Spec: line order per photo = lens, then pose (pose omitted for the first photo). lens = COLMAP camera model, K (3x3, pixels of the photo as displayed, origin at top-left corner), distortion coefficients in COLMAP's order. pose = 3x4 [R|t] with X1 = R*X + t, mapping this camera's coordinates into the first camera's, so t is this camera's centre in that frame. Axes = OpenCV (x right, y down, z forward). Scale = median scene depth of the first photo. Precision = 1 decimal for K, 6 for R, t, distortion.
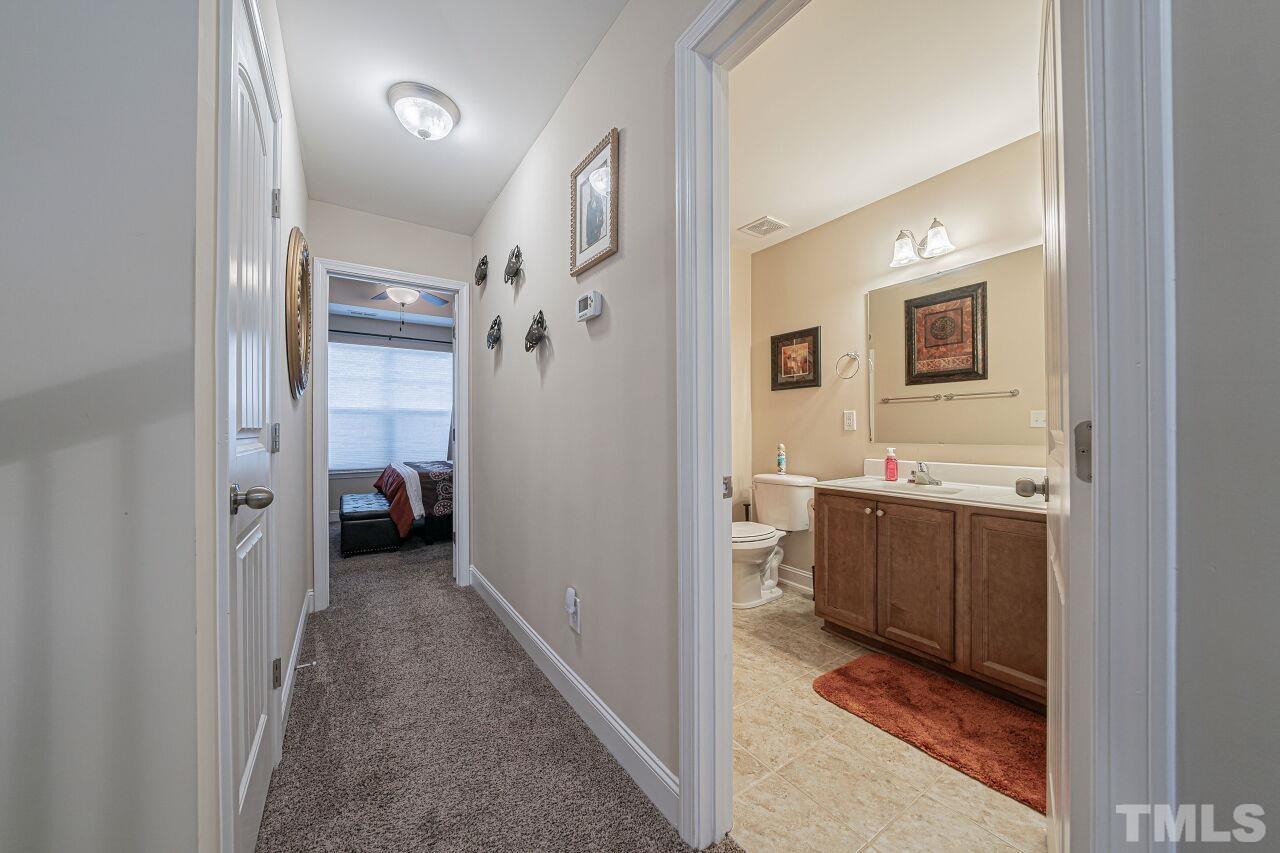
lens RADIAL K [[446.4, 0, 637.1], [0, 446.4, 424.9], [0, 0, 1]] dist [-0.012722, 0.001387]
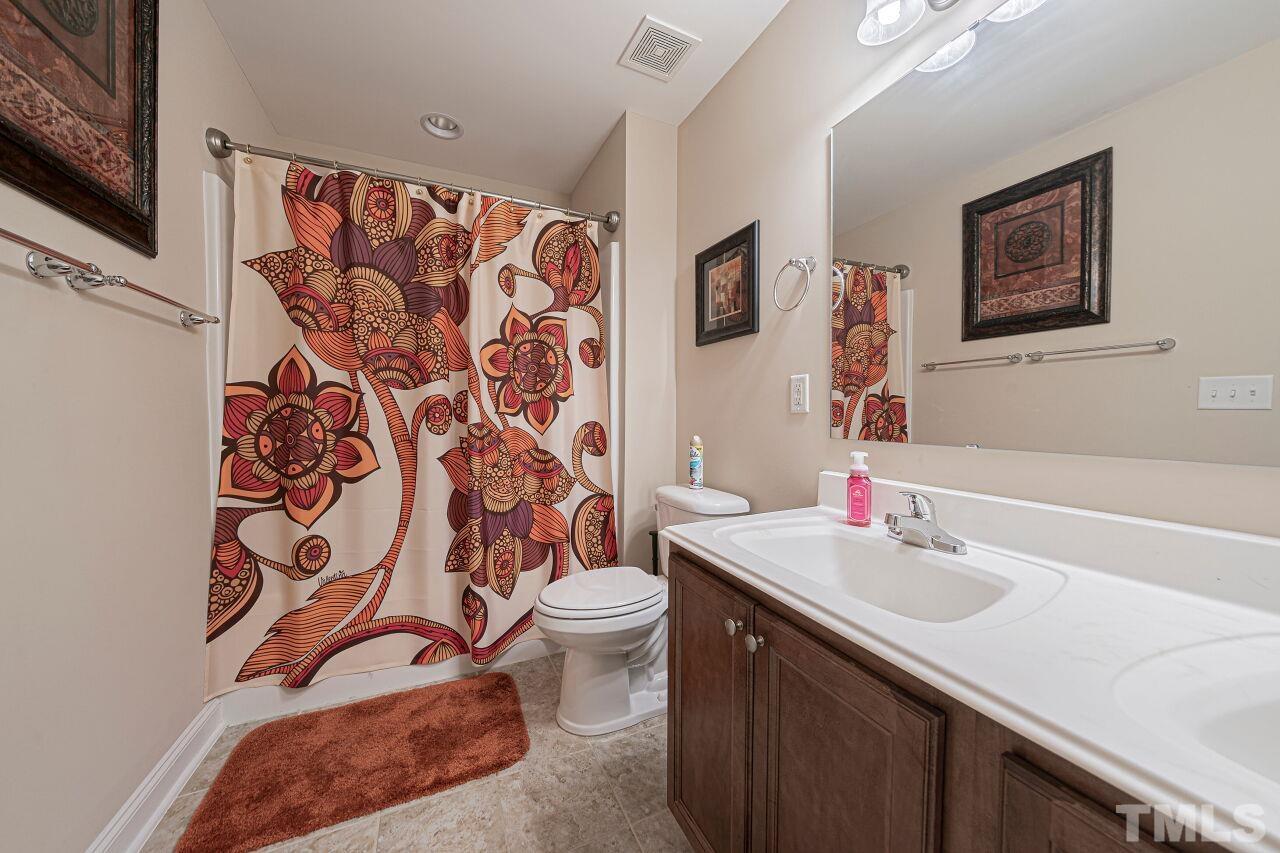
lens RADIAL K [[445.2, 0, 636.2], [0, 445.2, 419.0], [0, 0, 1]] dist [-0.010638, 0.000225]
pose [[0.988420, 0.005281, -0.151651, 0.317446], [-0.000528, 0.999508, 0.031365, 0.002616], [0.151742, -0.030922, 0.987936, 0.397087]]
